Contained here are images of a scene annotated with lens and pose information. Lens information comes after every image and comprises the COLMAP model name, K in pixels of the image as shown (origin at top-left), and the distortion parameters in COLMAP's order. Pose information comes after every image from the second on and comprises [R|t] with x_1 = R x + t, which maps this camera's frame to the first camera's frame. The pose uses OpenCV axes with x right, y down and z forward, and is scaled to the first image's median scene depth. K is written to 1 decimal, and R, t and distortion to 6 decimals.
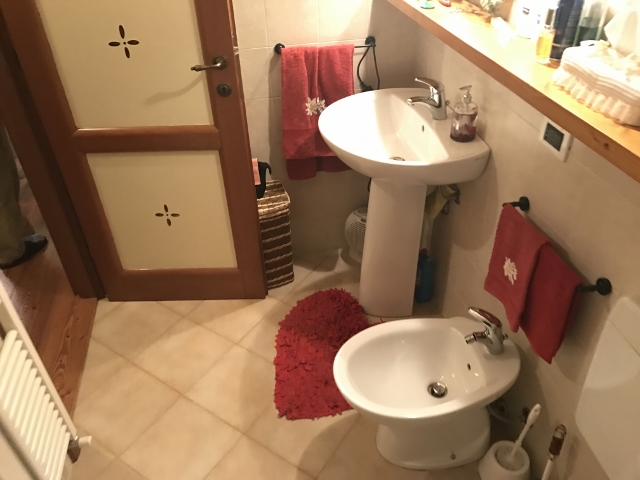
lens RADIAL K [[526.7, 0, 321.8], [0, 526.7, 236.4], [0, 0, 1]] dist [0.049926, -0.058426]
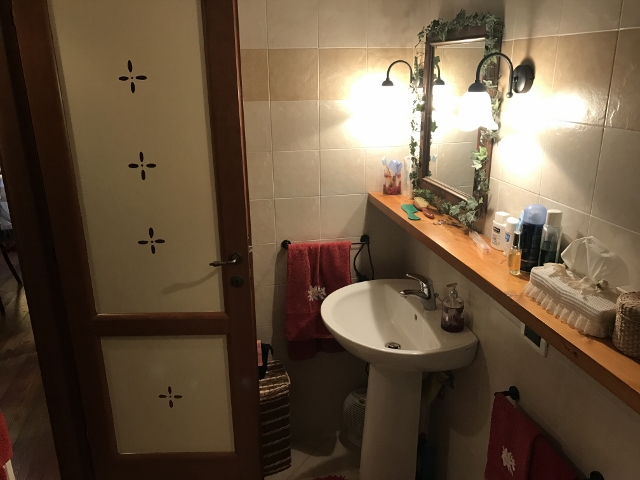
lens RADIAL K [[526.7, 0, 321.8], [0, 526.7, 236.4], [0, 0, 1]] dist [0.049926, -0.058426]
pose [[0.999761, 0.010296, 0.019271, -0.027634], [-0.003824, 0.950854, -0.309616, -0.023183], [-0.021512, 0.309468, 0.950666, -0.095489]]
